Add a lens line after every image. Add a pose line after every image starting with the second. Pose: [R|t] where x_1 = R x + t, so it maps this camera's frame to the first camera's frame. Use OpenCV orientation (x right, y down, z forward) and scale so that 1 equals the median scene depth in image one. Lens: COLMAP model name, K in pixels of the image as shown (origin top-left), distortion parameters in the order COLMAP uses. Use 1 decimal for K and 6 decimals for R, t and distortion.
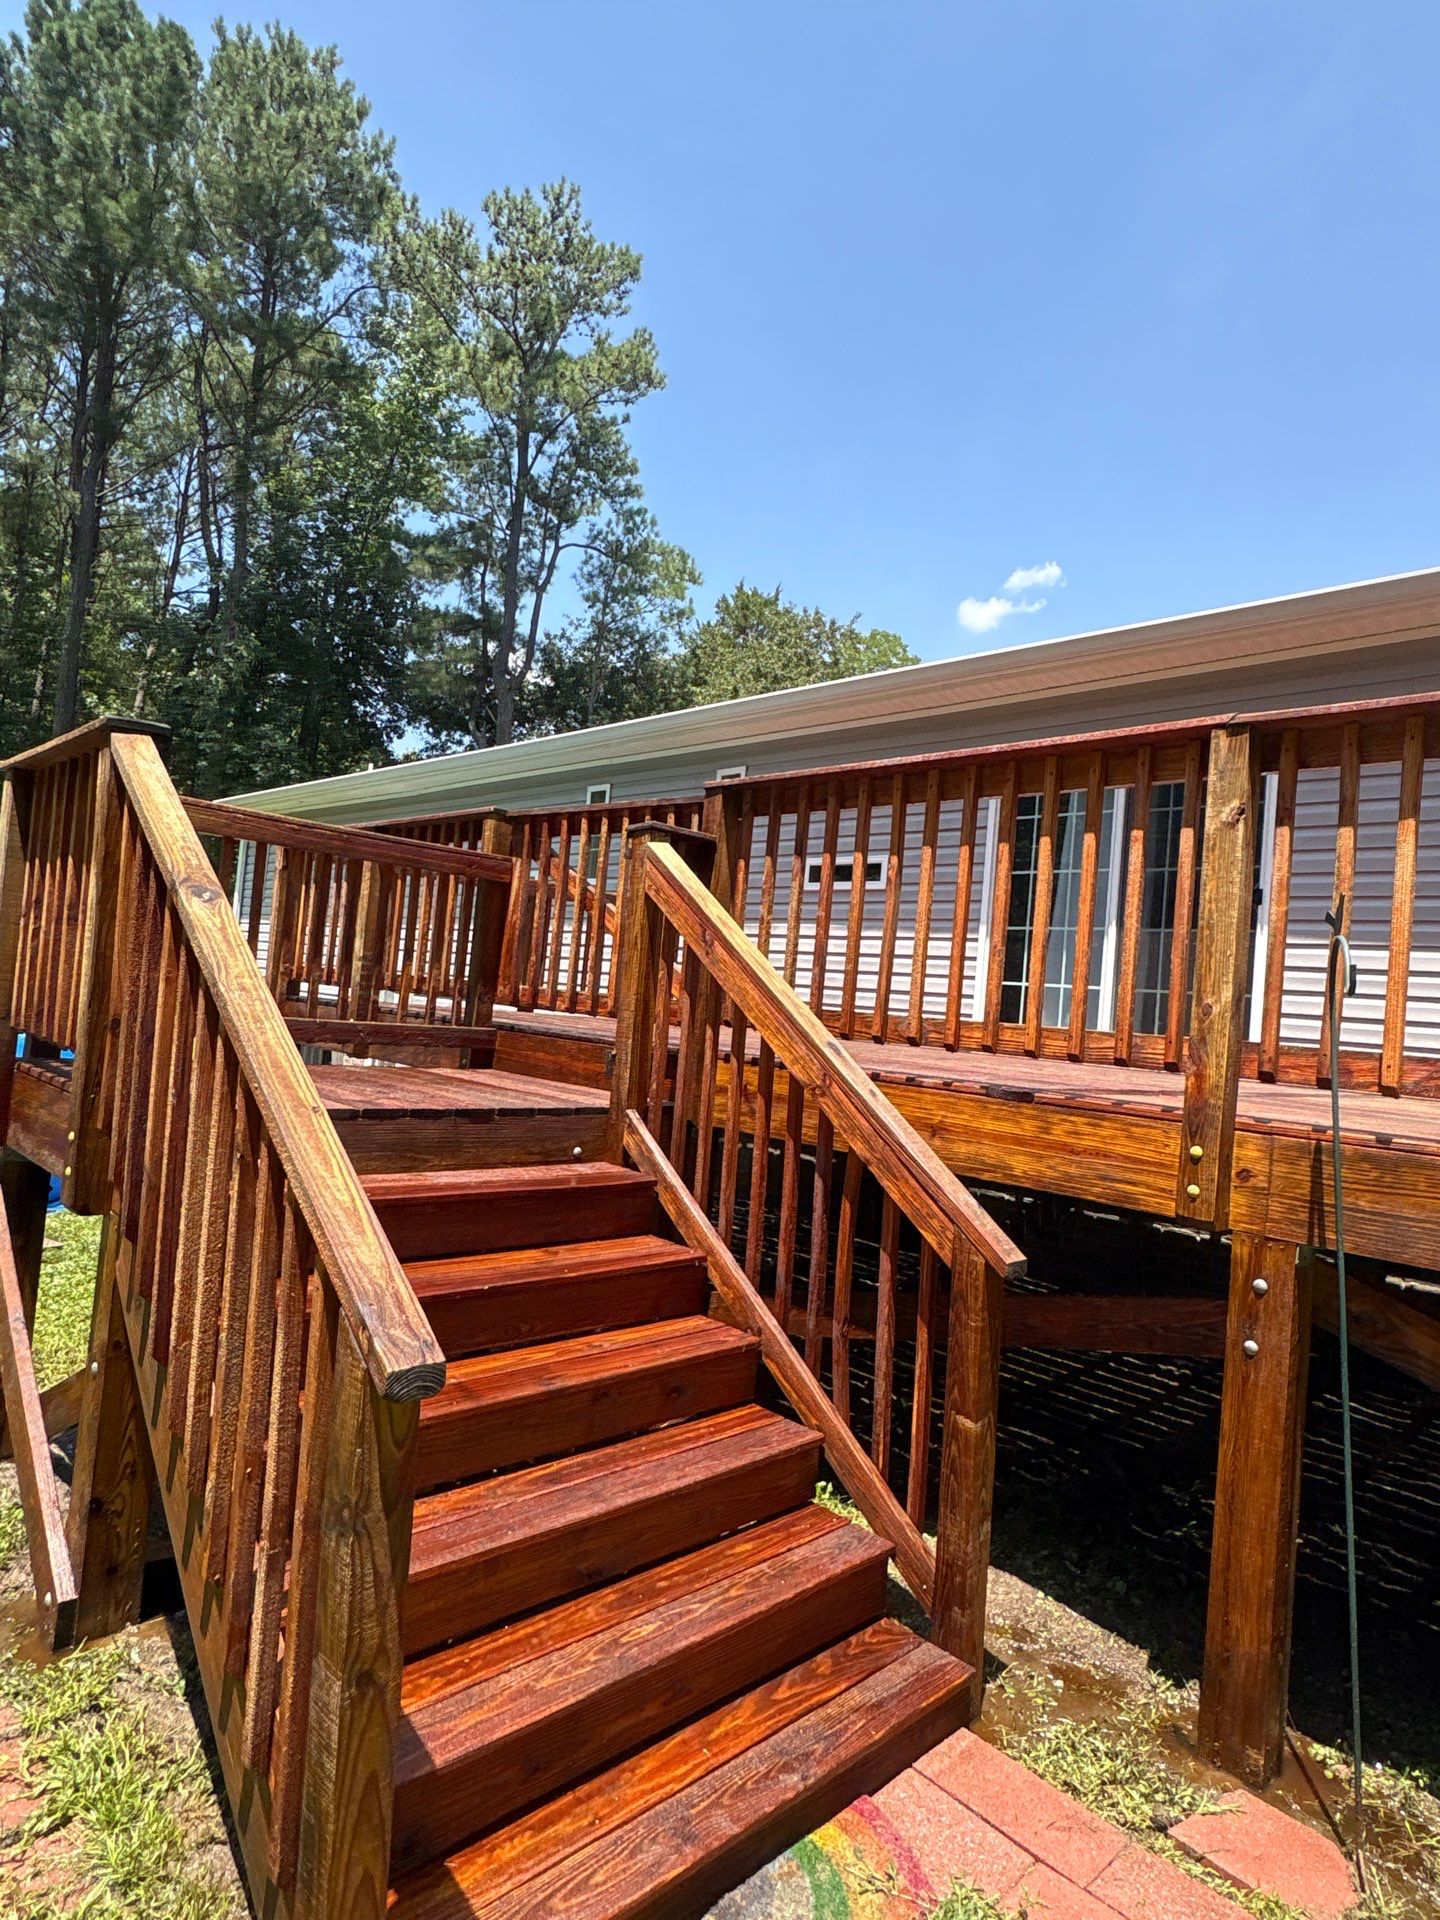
lens RADIAL K [[1115.2, 0, 714.9], [0, 1115.2, 952.4], [0, 0, 1]] dist [0.000612, 0.002265]
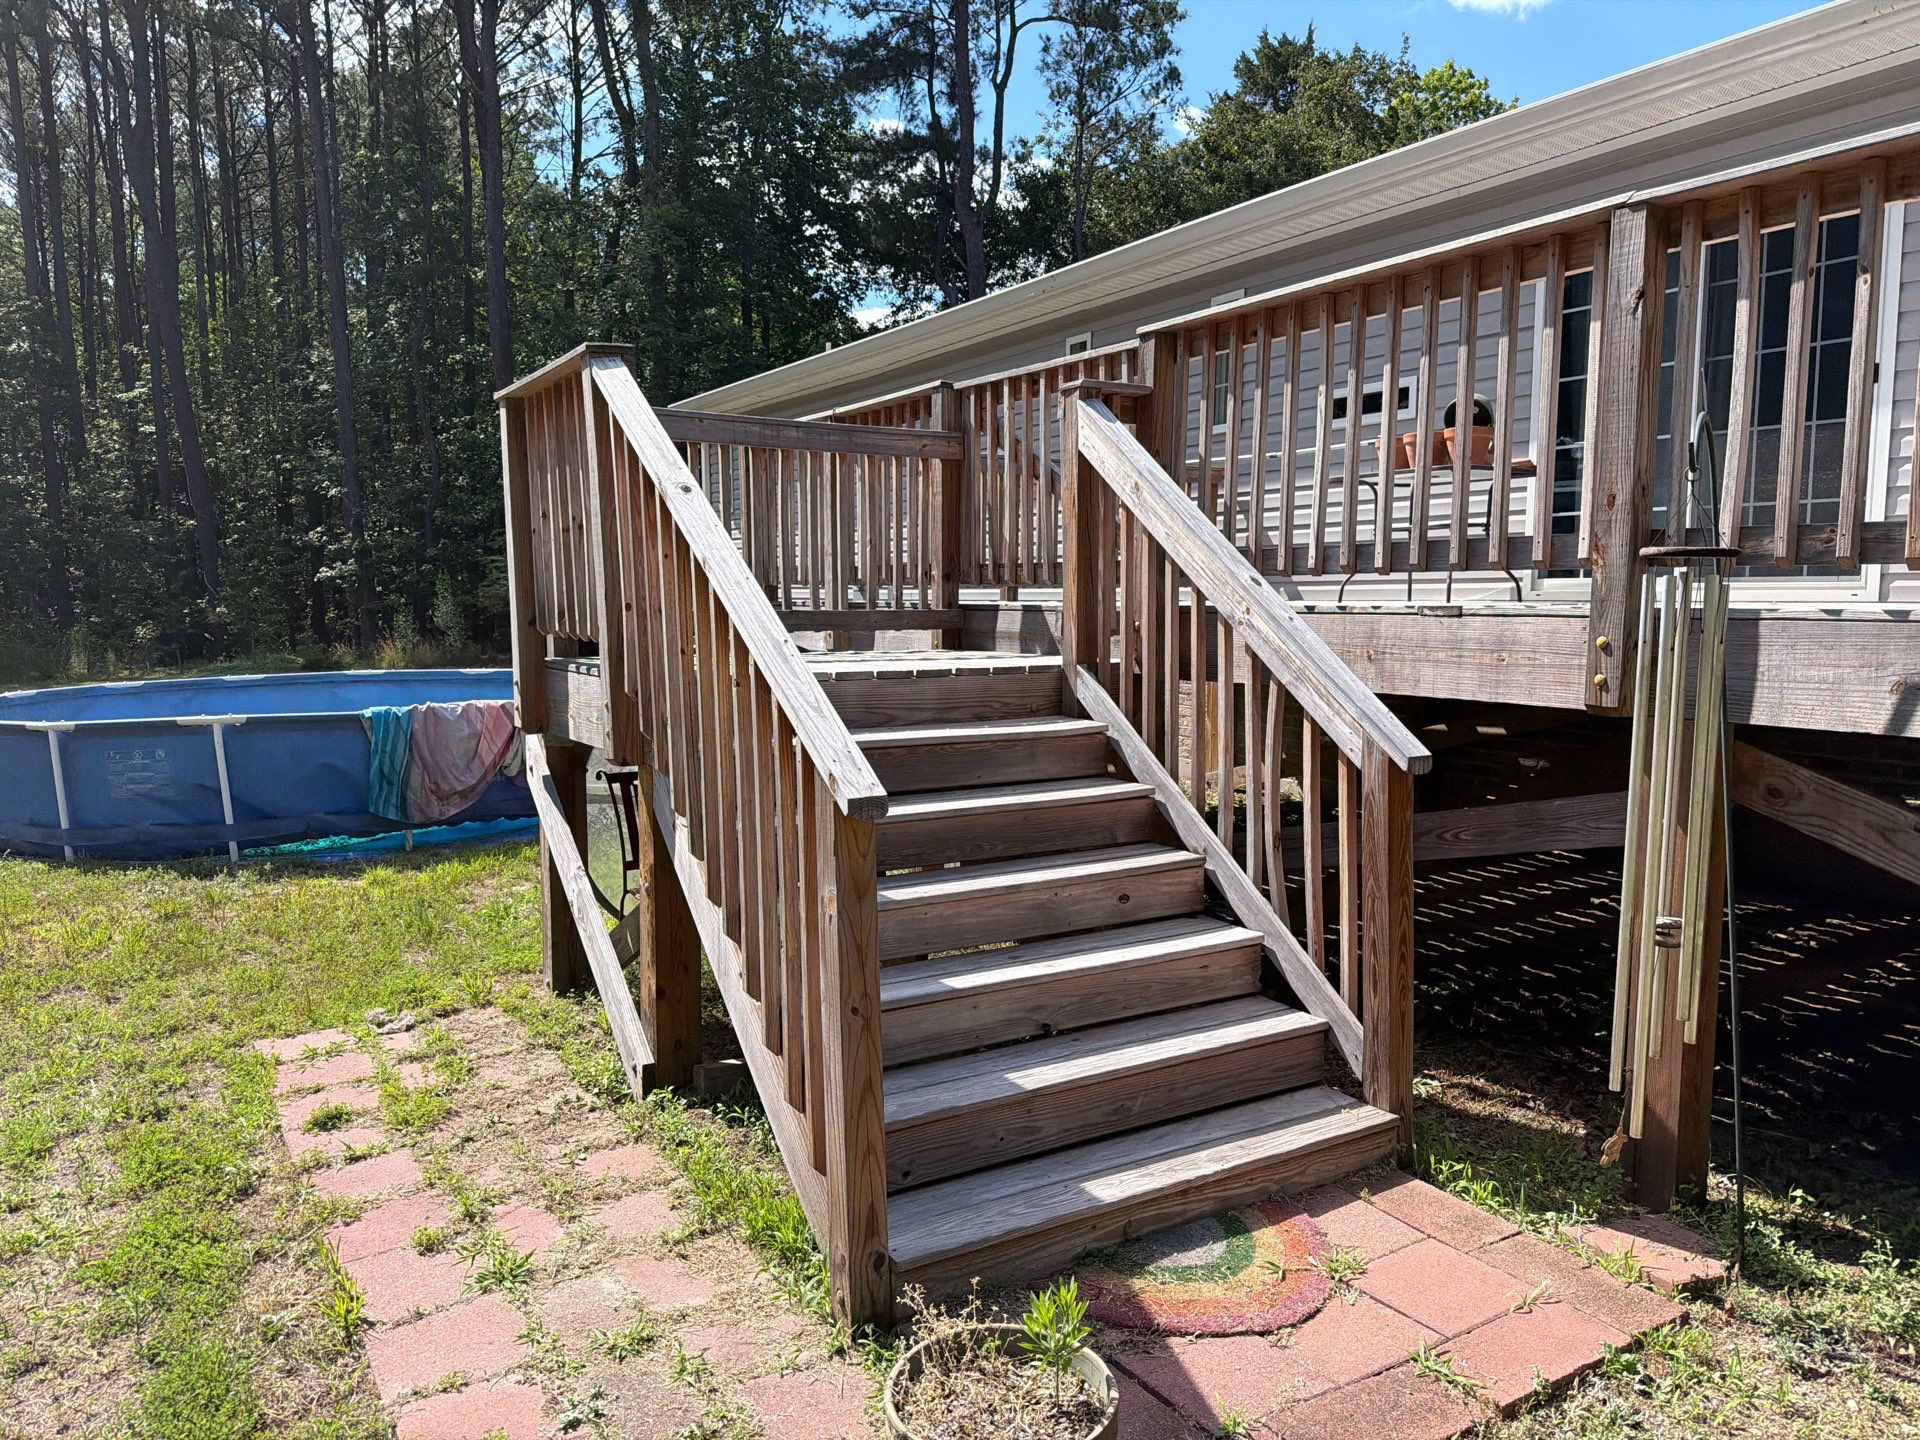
lens RADIAL K [[1388.4, 0, 960.0], [0, 1388.4, 720.0], [0, 0, 1]] dist [0.081199, -0.066977]
pose [[0.970562, -0.068607, -0.230875, 0.126036], [0.097392, 0.988501, 0.115677, 0.035032], [0.220284, -0.134757, 0.966083, -0.322515]]
